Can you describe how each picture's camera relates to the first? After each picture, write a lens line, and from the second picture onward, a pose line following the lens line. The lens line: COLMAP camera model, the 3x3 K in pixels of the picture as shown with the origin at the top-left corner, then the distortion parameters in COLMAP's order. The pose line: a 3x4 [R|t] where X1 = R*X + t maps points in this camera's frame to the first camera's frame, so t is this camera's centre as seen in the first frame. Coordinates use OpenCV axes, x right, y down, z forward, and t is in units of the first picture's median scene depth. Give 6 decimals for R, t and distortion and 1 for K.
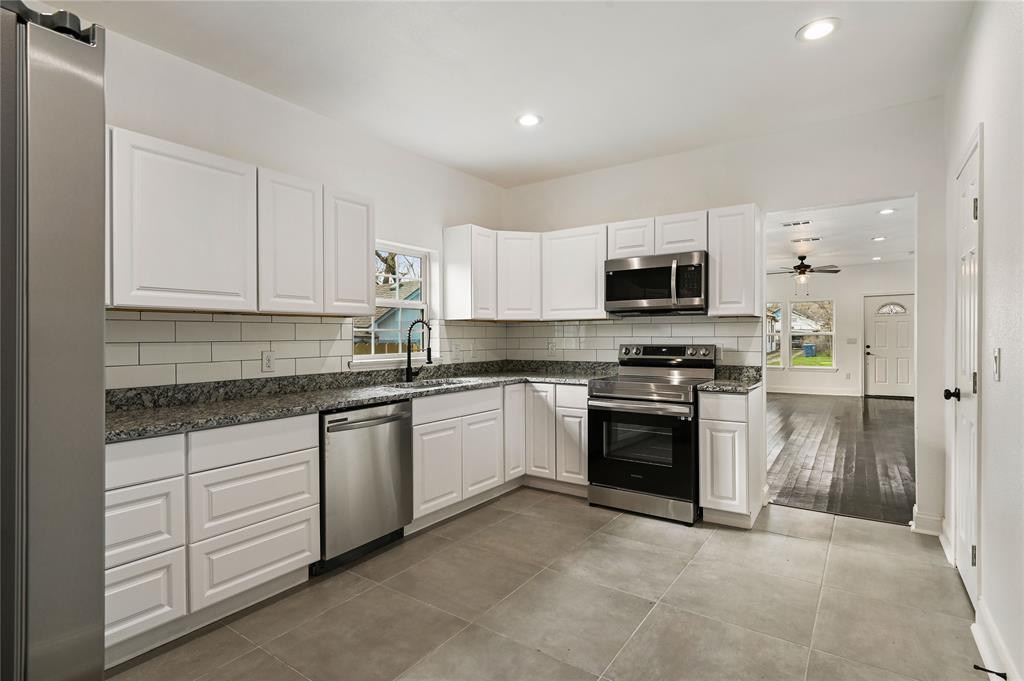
lens RADIAL K [[515.2, 0, 512.0], [0, 515.2, 340.5], [0, 0, 1]] dist [0.000462, -0.000240]
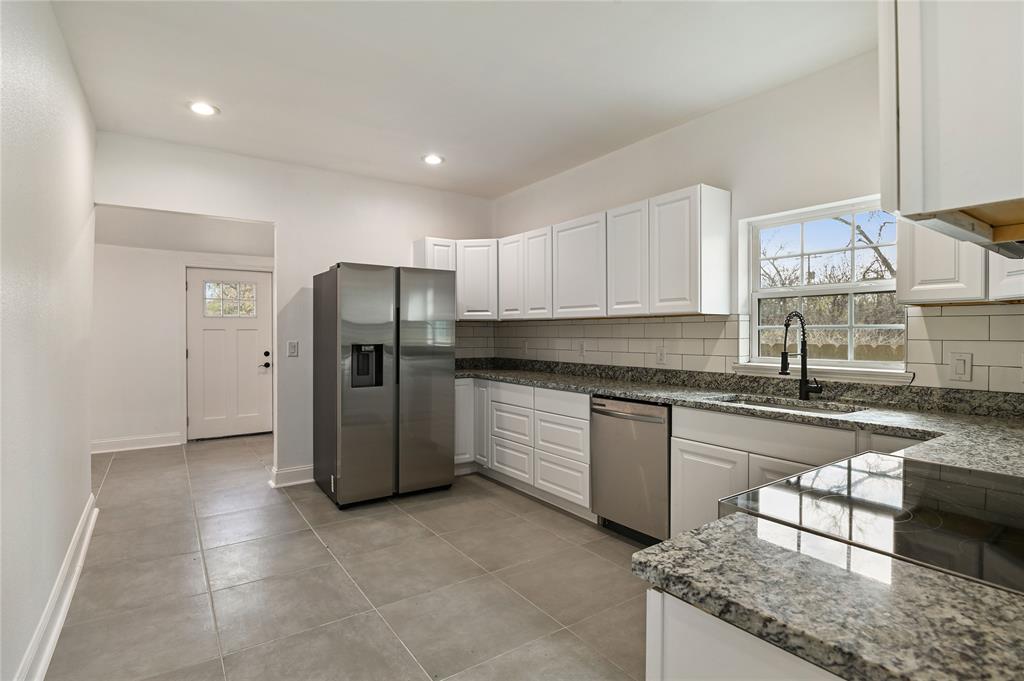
lens RADIAL K [[508.4, 0, 512.7], [0, 508.4, 331.7], [0, 0, 1]] dist [-0.000062, -0.000025]
pose [[-0.360478, 0.001813, -0.932766, 0.854643], [-0.005941, 0.999973, 0.004239, -0.019850], [0.932749, 0.007070, -0.360458, 1.243846]]
